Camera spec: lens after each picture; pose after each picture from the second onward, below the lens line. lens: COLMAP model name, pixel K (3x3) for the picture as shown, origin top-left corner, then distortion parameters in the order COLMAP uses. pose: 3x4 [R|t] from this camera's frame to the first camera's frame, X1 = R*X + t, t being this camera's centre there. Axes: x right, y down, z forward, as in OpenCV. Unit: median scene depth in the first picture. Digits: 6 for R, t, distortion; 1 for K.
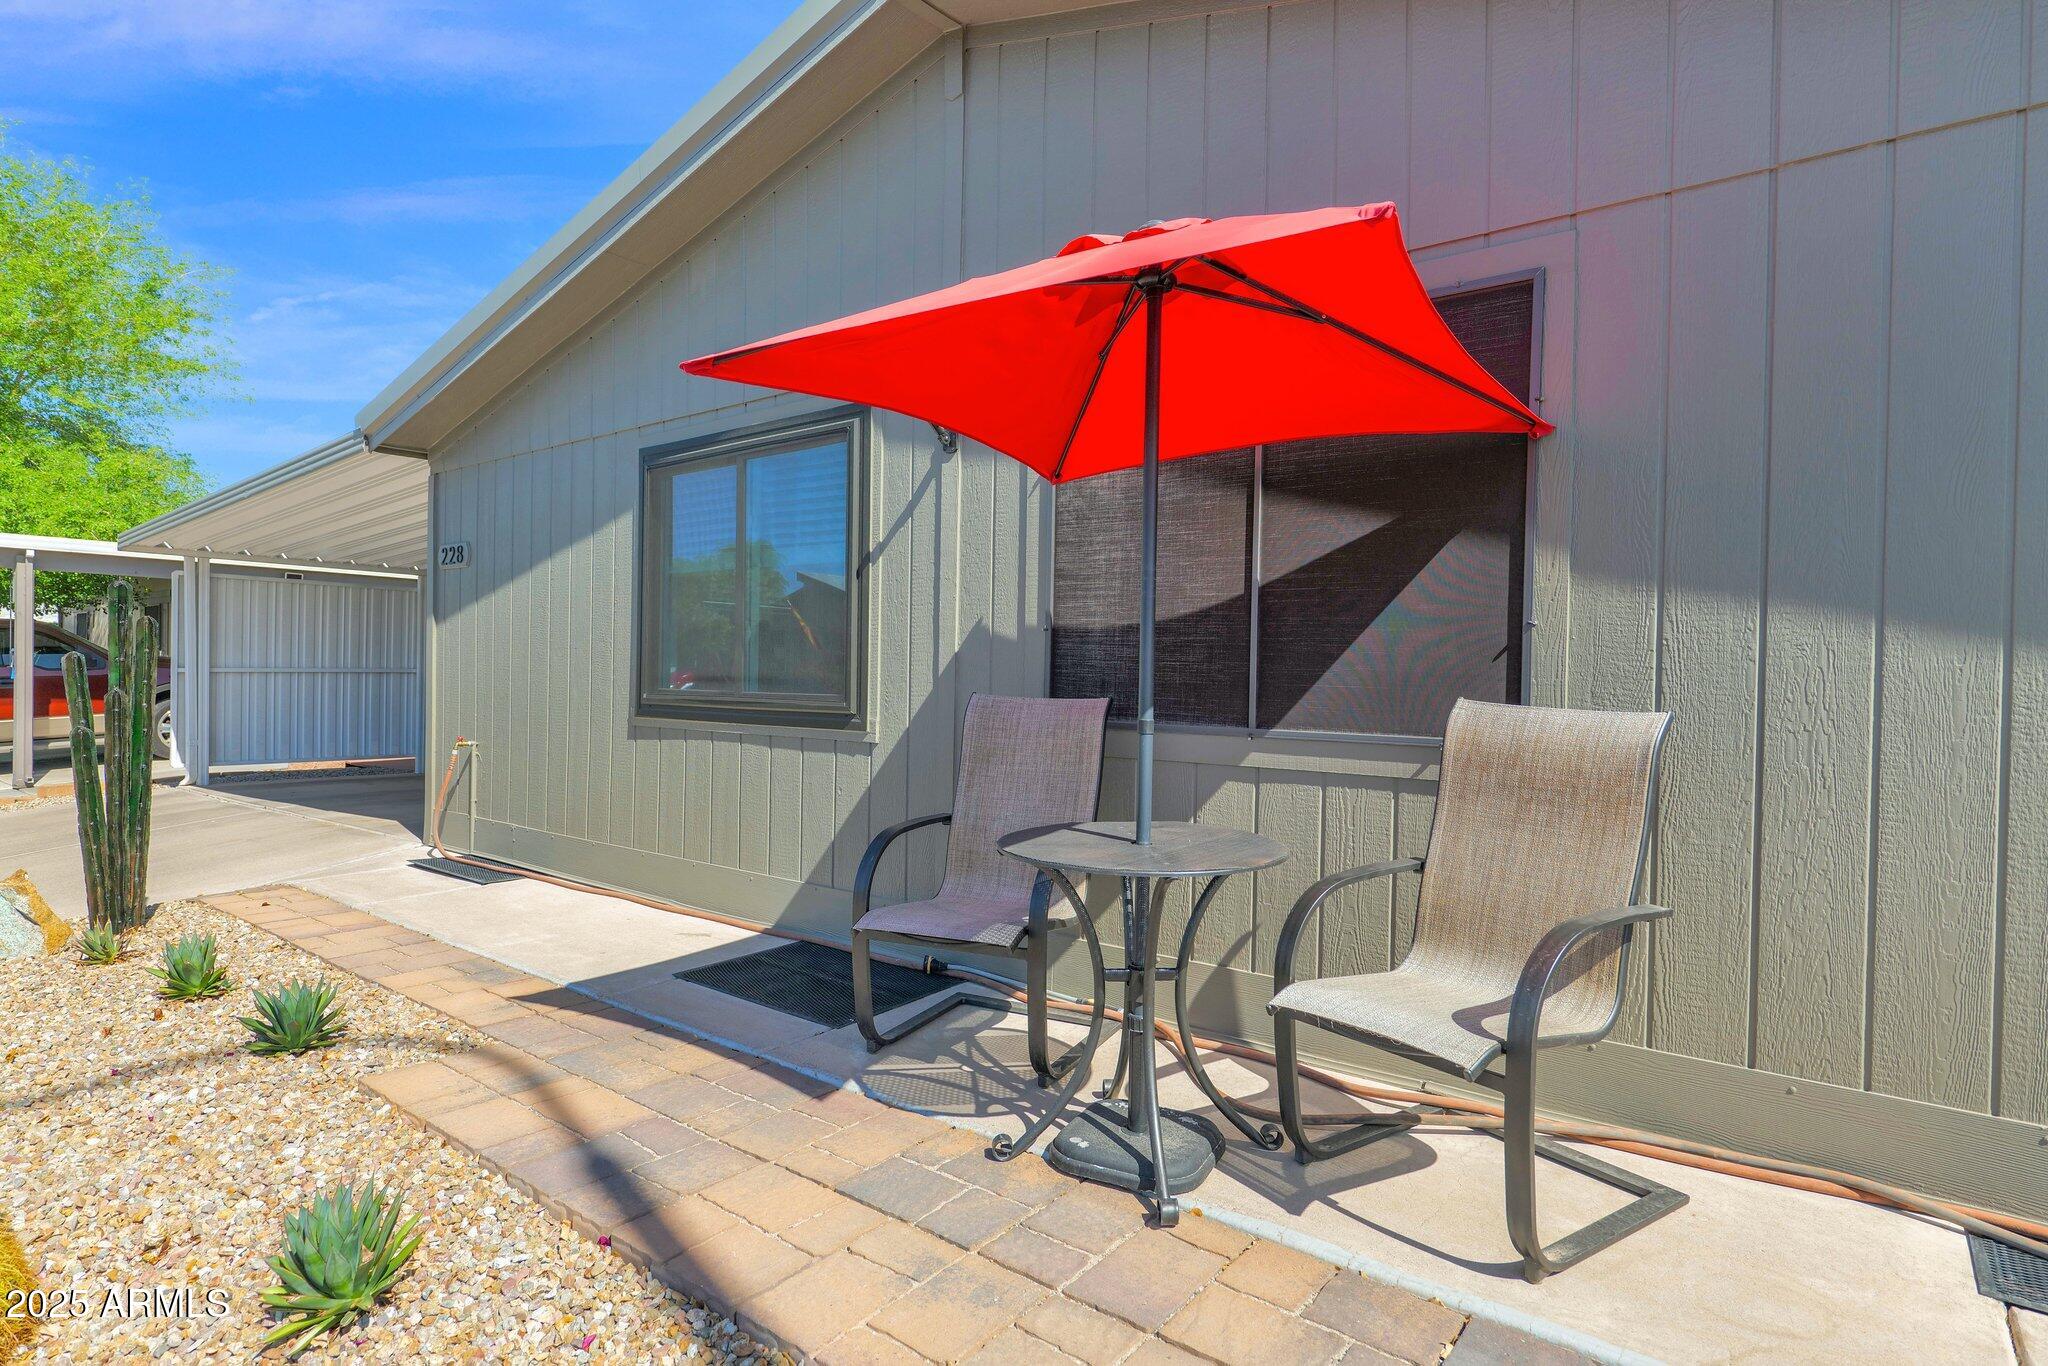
lens RADIAL K [[1051.6, 0, 1024.0], [0, 1051.6, 683.0], [0, 0, 1]] dist [-0.020073, -0.000231]
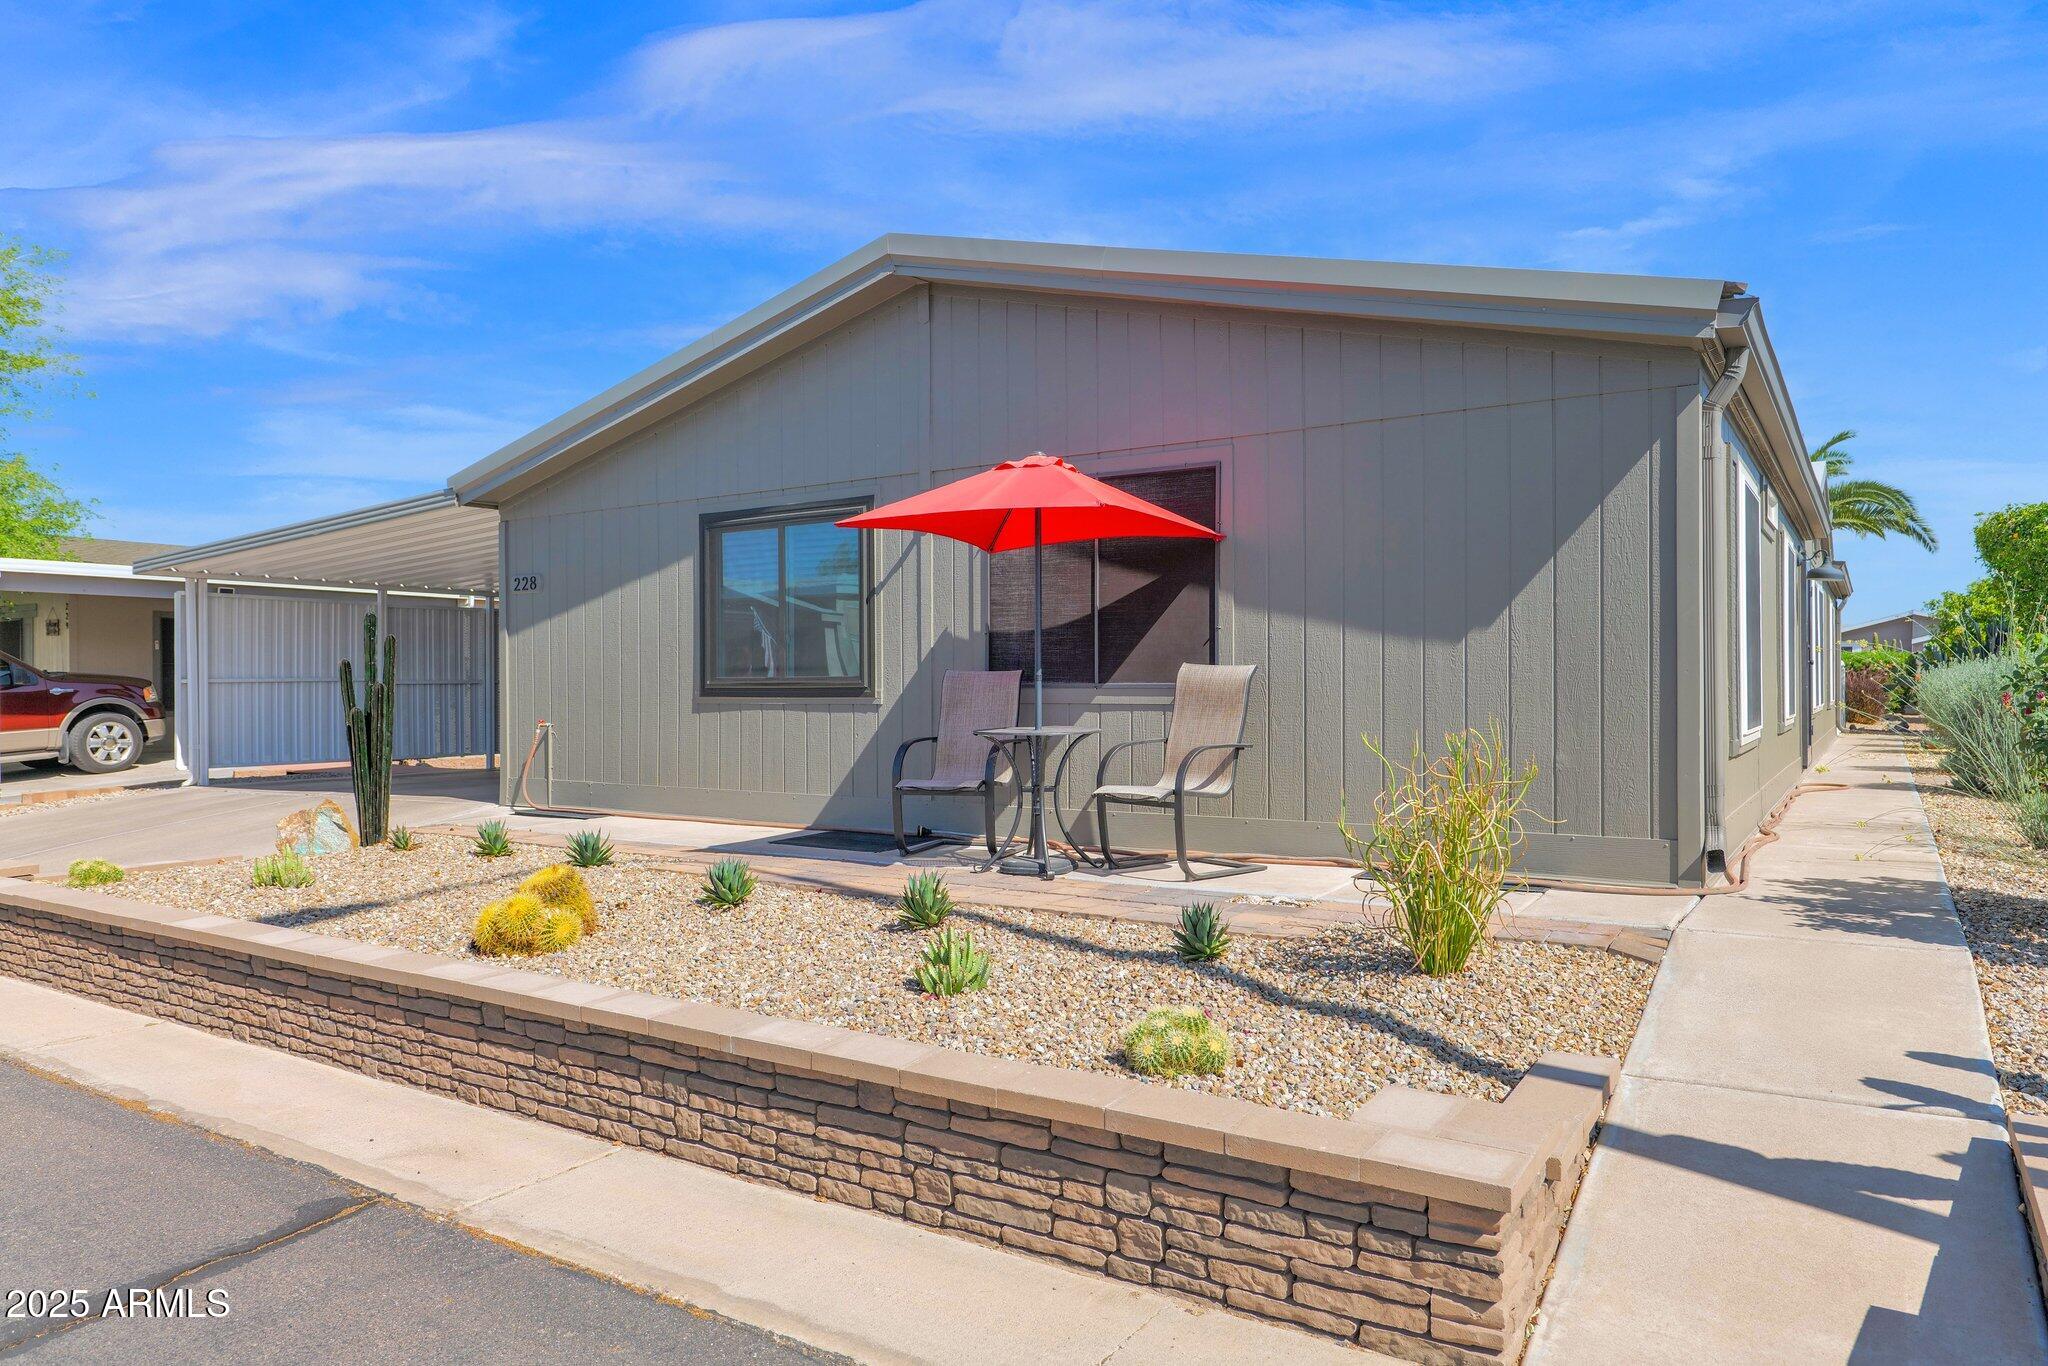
lens RADIAL K [[1323.4, 0, 1024.0], [0, 1323.4, 683.0], [0, 0, 1]] dist [0.000405, -0.000105]
pose [[0.996641, -0.020620, 0.079255, -0.086826], [0.021316, 0.999741, -0.007951, 0.047919], [-0.079070, 0.009614, 0.996823, -1.141903]]
